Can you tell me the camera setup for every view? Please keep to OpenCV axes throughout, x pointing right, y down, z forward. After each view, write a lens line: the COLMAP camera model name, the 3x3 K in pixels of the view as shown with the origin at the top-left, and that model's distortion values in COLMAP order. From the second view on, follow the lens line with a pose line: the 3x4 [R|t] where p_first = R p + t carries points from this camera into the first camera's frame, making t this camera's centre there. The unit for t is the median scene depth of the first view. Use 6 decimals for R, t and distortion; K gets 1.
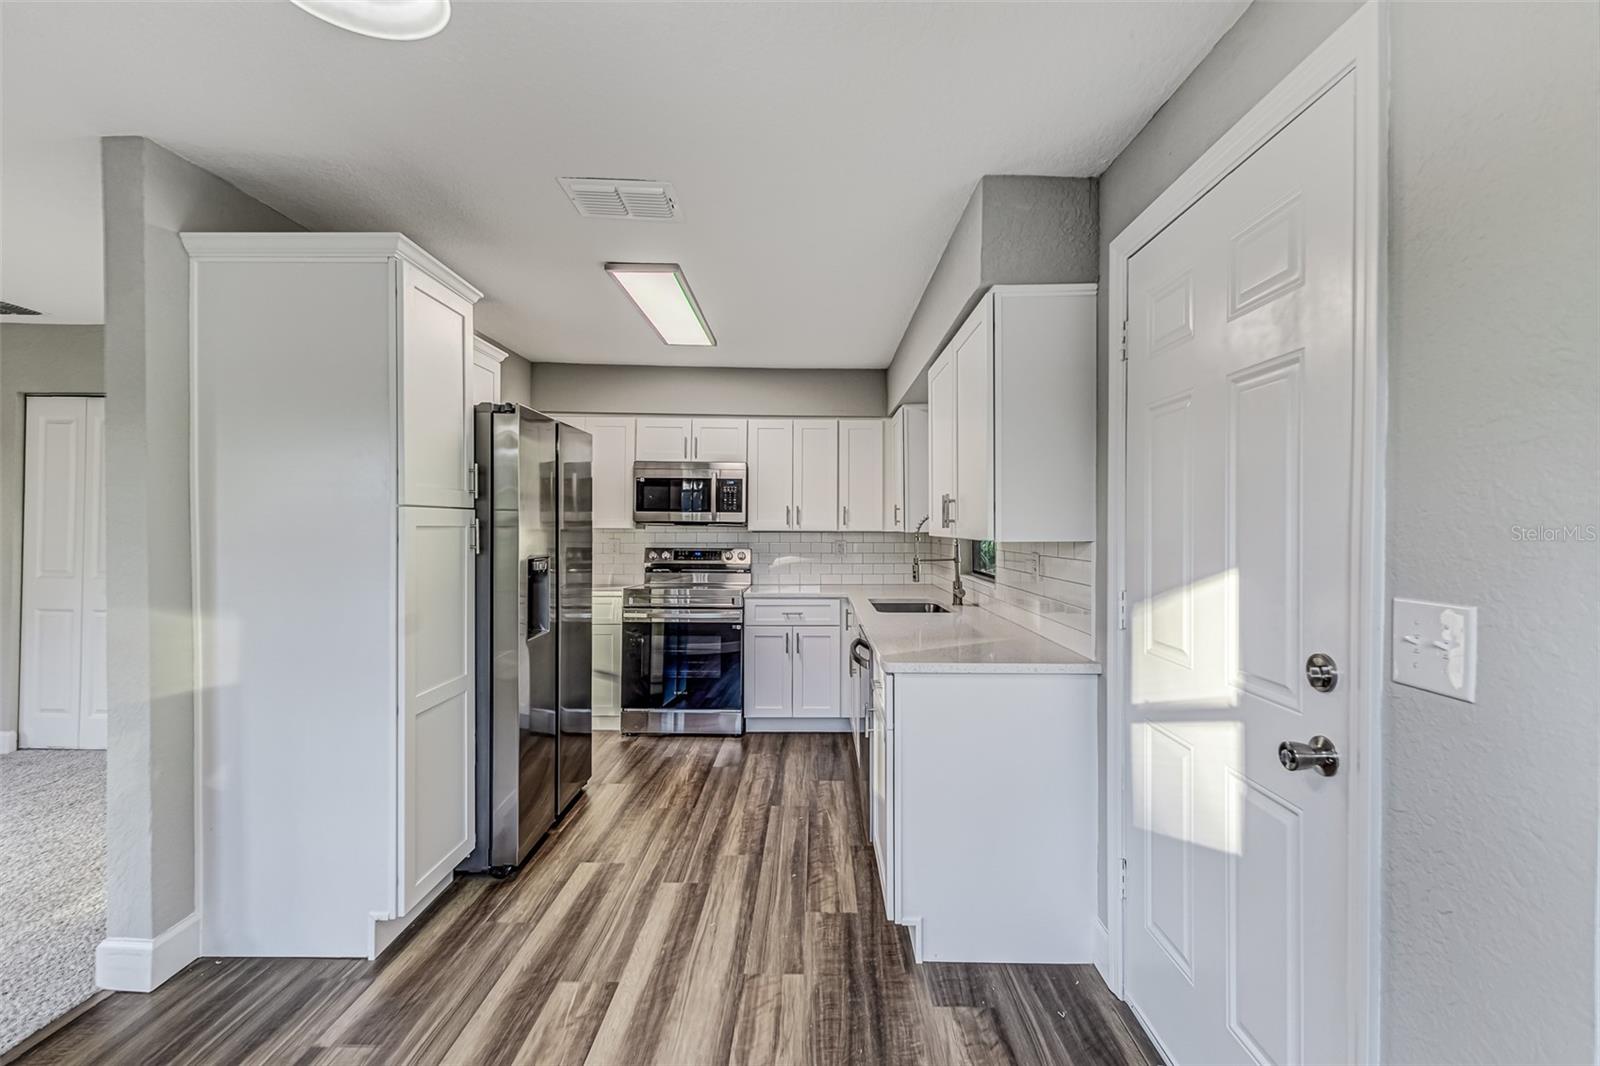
lens RADIAL K [[690.9, 0, 801.3], [0, 690.9, 525.2], [0, 0, 1]] dist [0.009126, -0.002291]
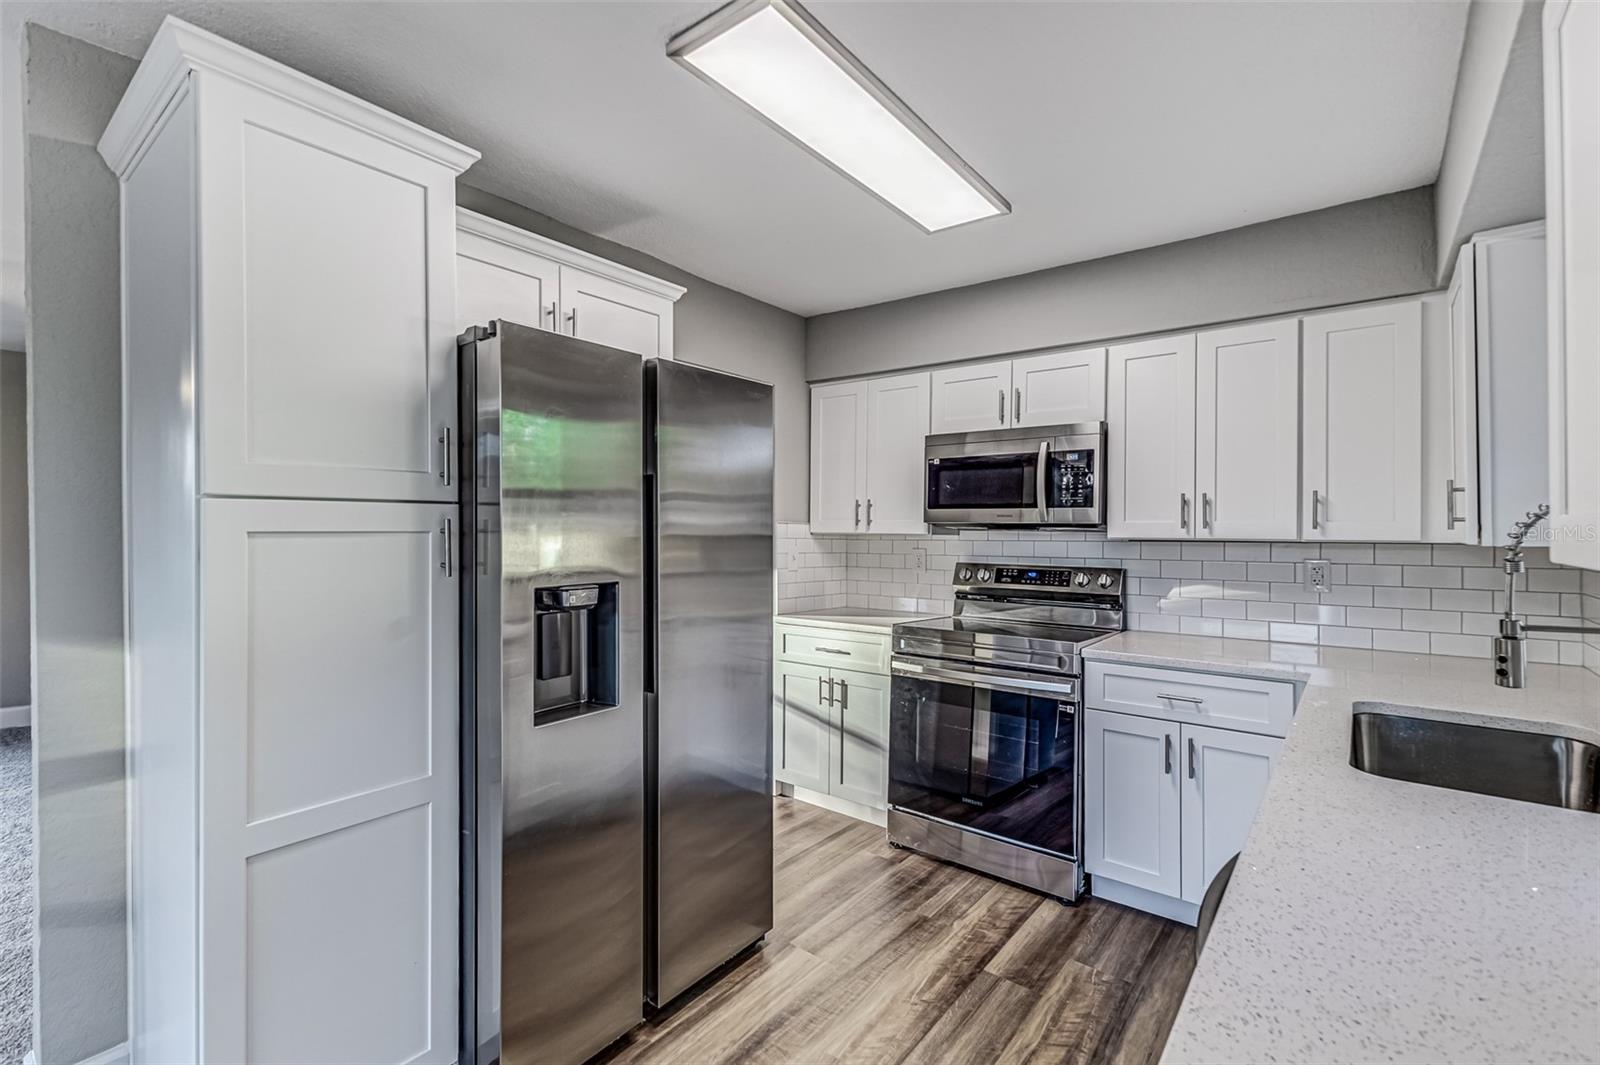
lens RADIAL K [[690.9, 0, 797.0], [0, 690.9, 529.0], [0, 0, 1]] dist [0.009126, -0.002291]
pose [[0.785617, -0.002754, -0.618707, 0.091583], [0.001695, 0.999996, -0.002300, 0.000727], [0.618711, 0.000758, 0.785618, 0.450633]]
